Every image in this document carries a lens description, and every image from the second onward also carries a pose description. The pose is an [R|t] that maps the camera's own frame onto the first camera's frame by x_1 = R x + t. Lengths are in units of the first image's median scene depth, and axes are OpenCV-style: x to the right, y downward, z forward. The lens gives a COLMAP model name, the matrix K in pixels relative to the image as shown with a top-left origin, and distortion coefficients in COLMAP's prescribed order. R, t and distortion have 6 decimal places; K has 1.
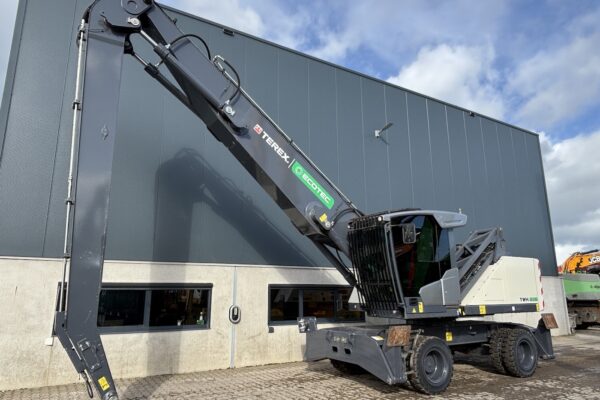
lens RADIAL K [[415.1, 0, 297.1], [0, 415.1, 198.8], [0, 0, 1]] dist [0.027732, -0.042732]
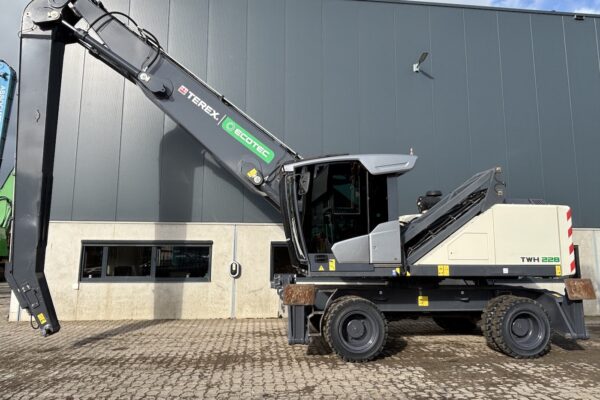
lens RADIAL K [[415.1, 0, 297.1], [0, 415.1, 198.8], [0, 0, 1]] dist [0.027732, -0.042732]
pose [[0.904163, -0.047423, -0.424547, 0.528124], [0.087723, 0.993251, 0.075876, 0.039247], [0.418083, -0.105847, 0.902221, 0.156589]]
